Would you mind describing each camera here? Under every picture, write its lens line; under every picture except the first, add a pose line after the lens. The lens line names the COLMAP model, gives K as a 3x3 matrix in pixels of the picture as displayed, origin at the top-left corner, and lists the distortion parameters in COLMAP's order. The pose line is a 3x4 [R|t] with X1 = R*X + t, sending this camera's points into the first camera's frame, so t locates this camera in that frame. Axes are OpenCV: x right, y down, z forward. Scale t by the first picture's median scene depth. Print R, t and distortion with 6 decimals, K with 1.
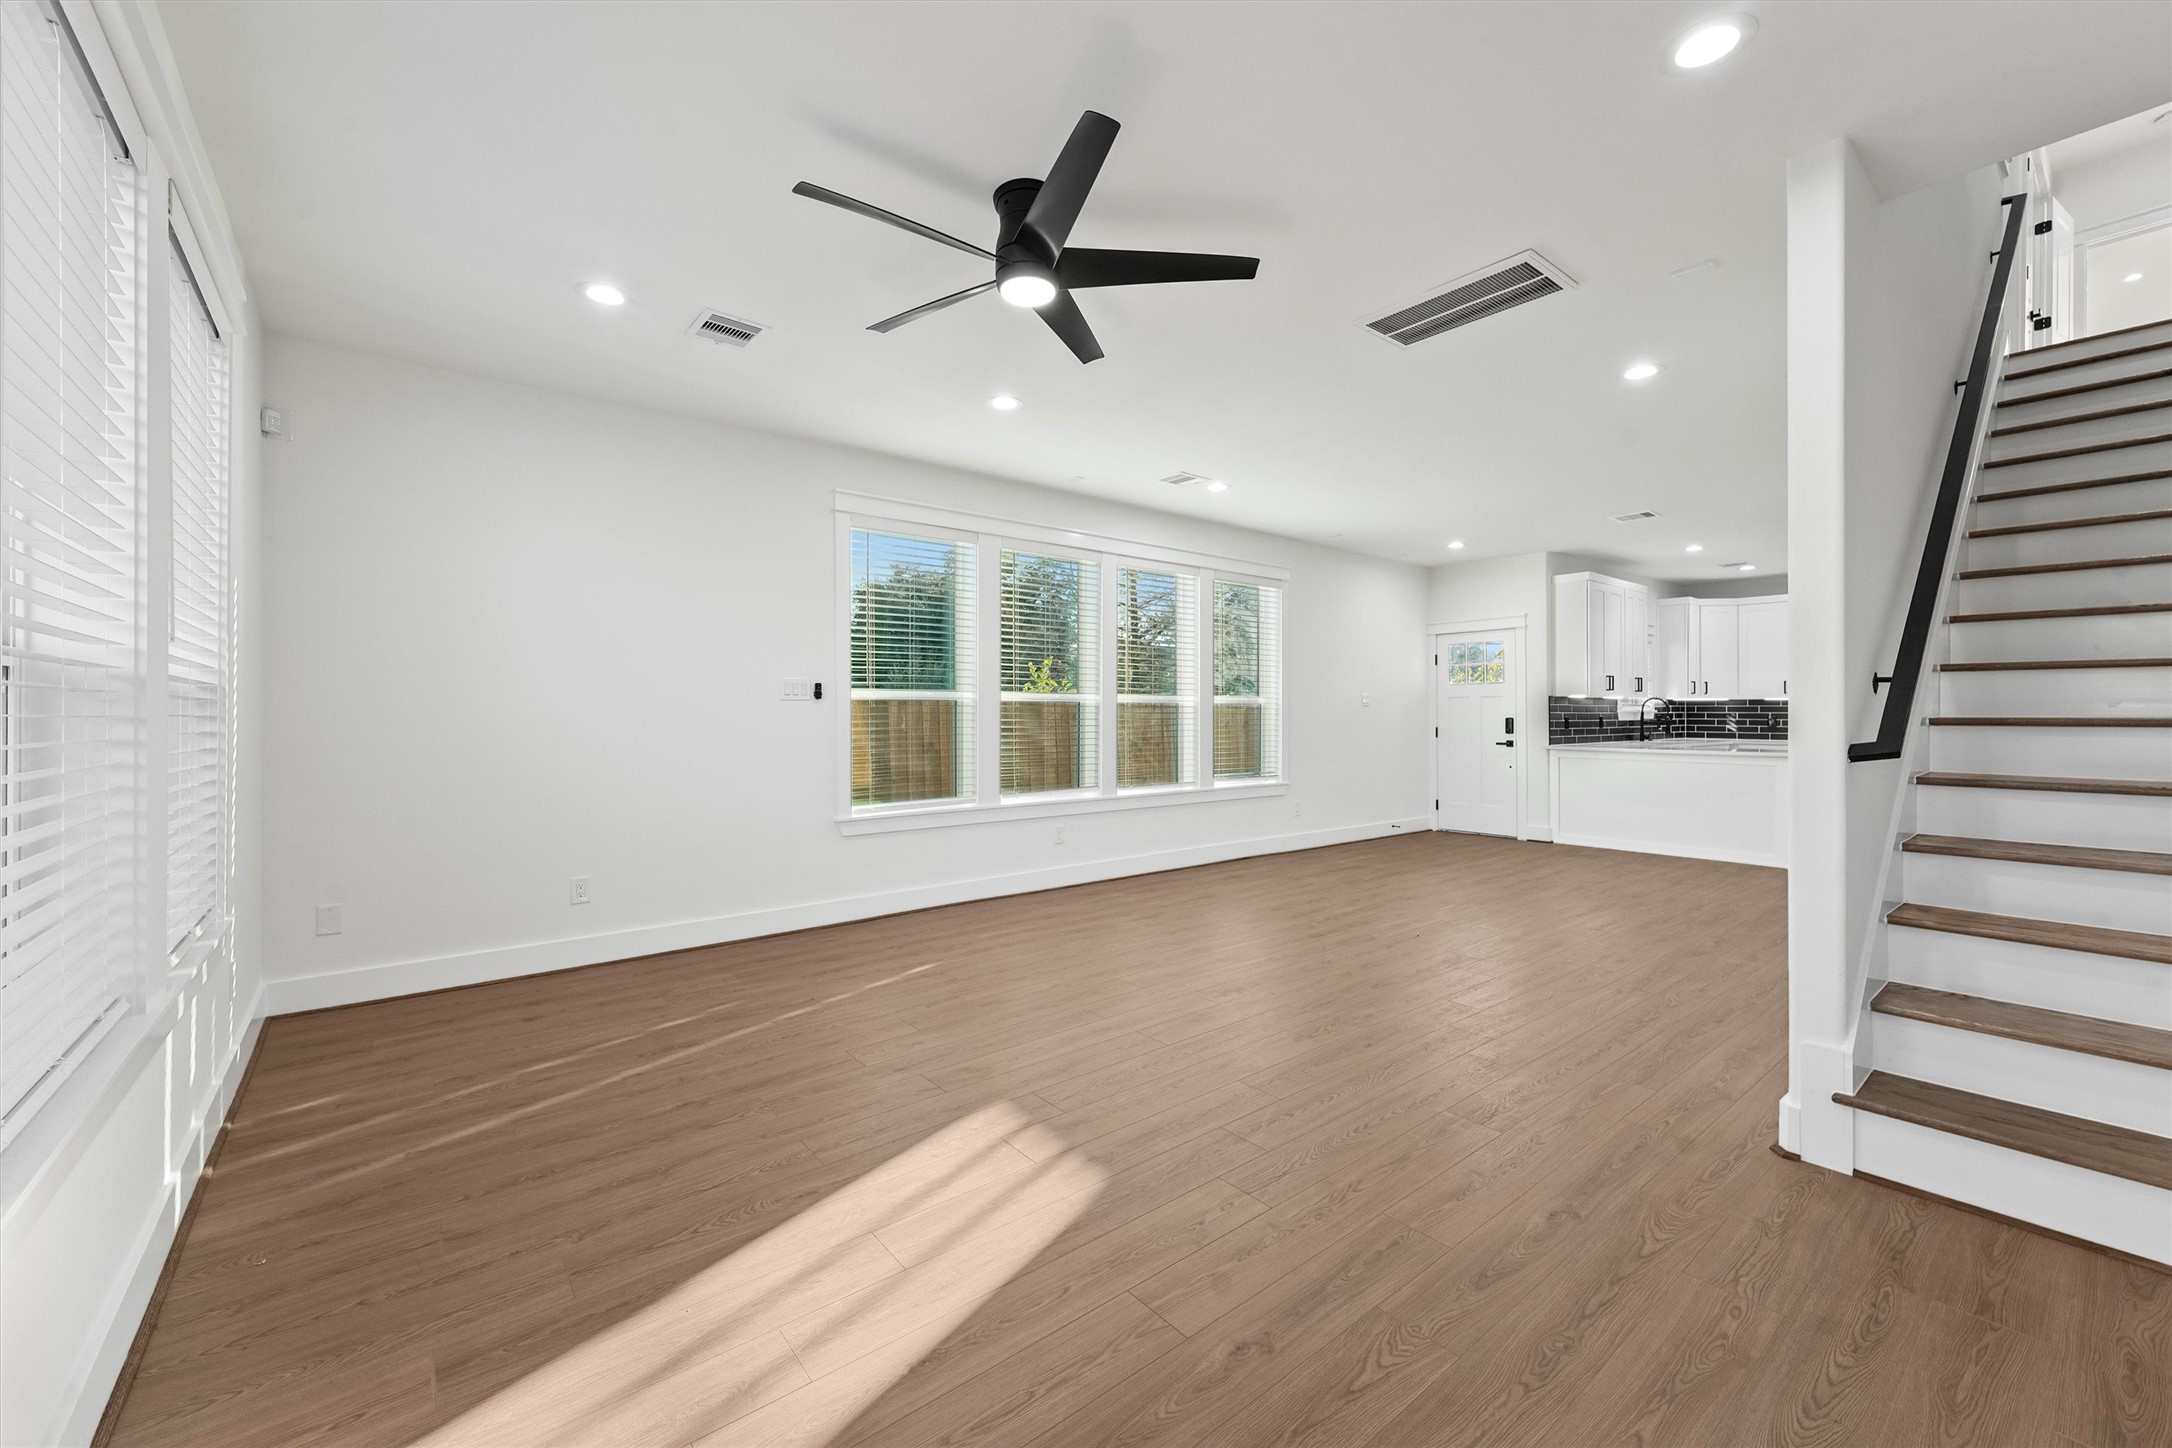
lens RADIAL K [[864.8, 0, 1085.3], [0, 864.8, 703.3], [0, 0, 1]] dist [0.010048, -0.001243]
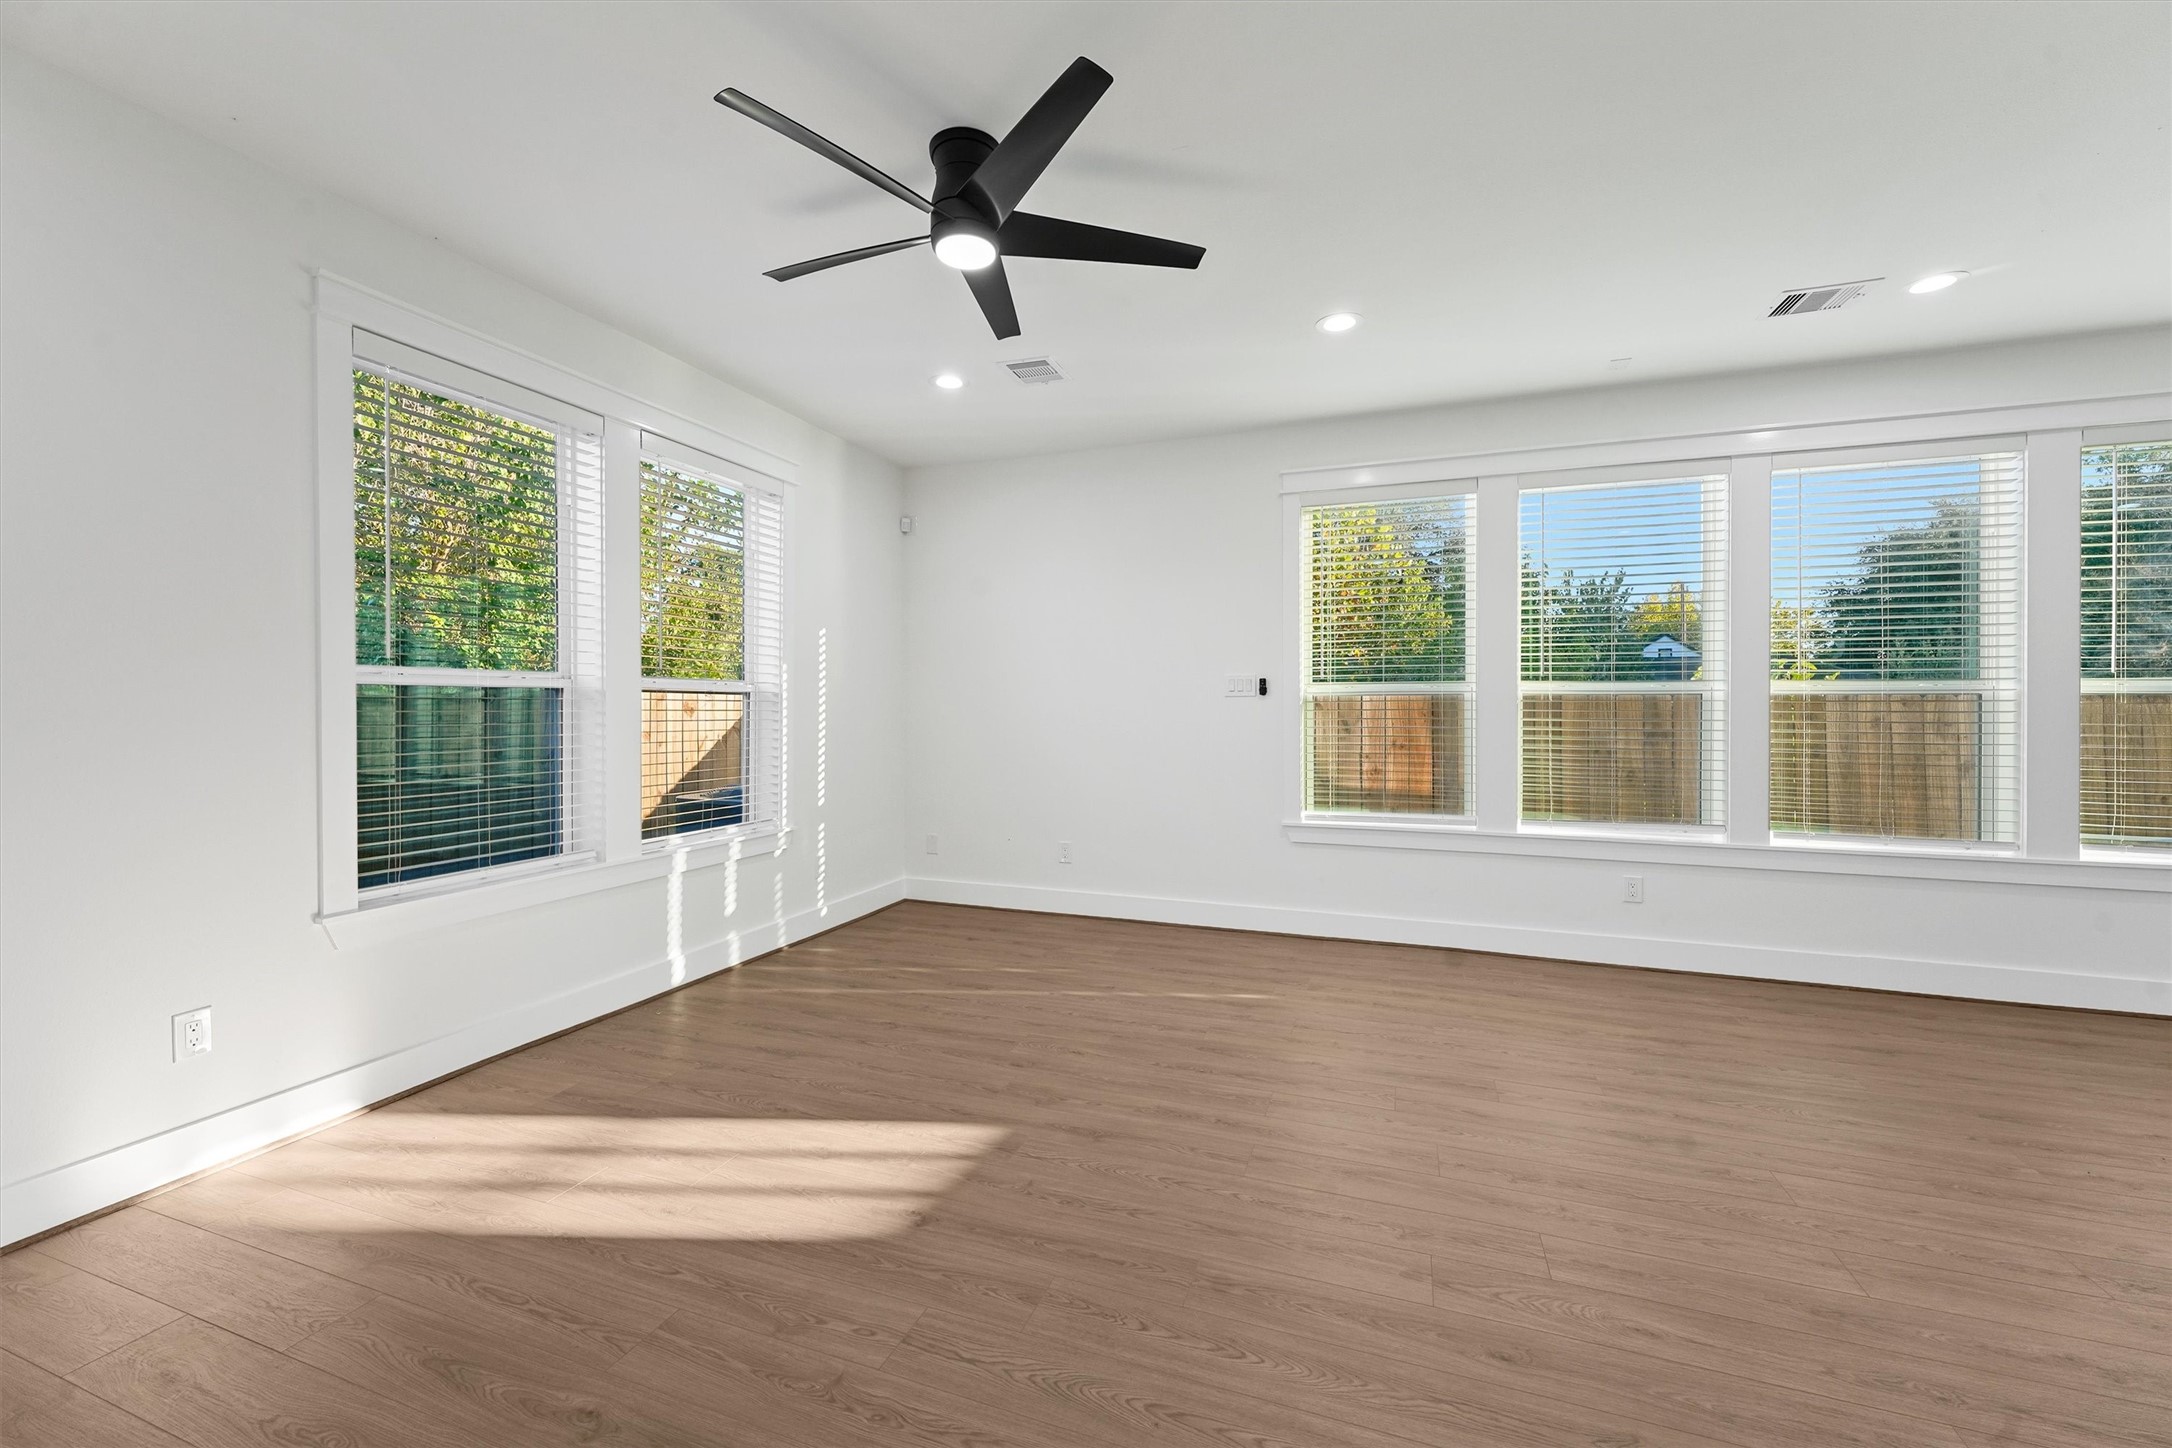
lens RADIAL K [[864.8, 0, 1085.8], [0, 864.8, 710.6], [0, 0, 1]] dist [0.010048, -0.001243]
pose [[0.510737, 0.003890, -0.859728, 0.328192], [0.005752, 0.999952, 0.007941, 0.002744], [0.859718, -0.009001, 0.510690, 0.268638]]
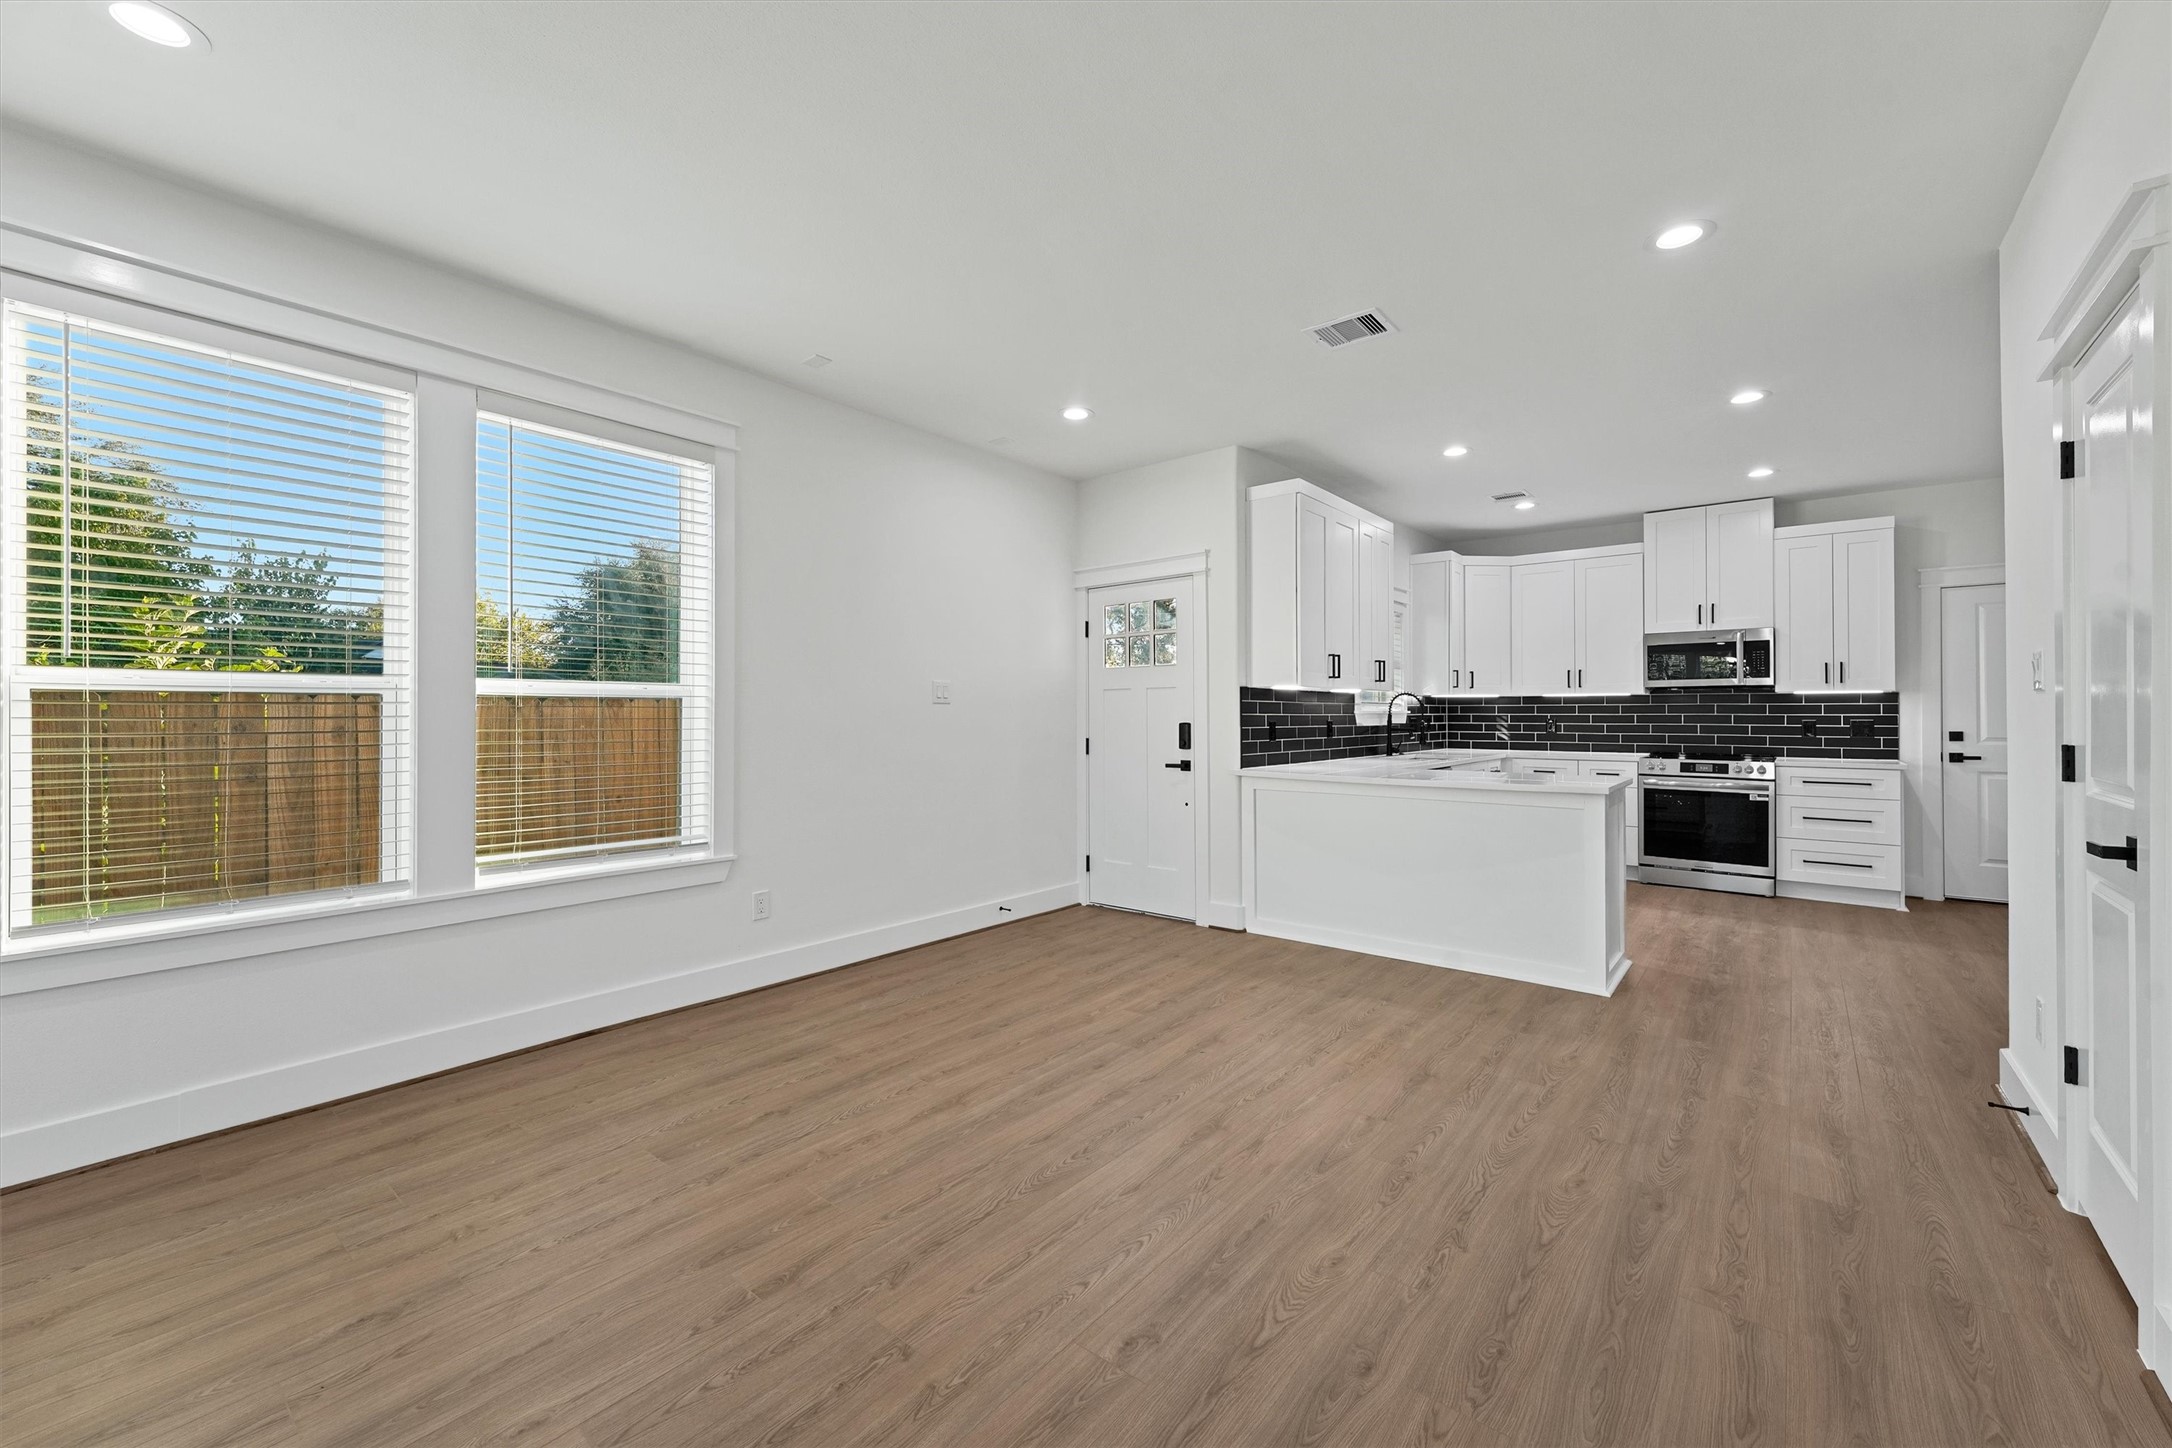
lens RADIAL K [[864.8, 0, 1084.6], [0, 864.8, 707.3], [0, 0, 1]] dist [0.010048, -0.001243]
pose [[0.979515, 0.000818, 0.201369, 0.406596], [-0.001674, 0.999990, 0.004081, 0.004483], [-0.201363, -0.004334, 0.979507, 0.575112]]
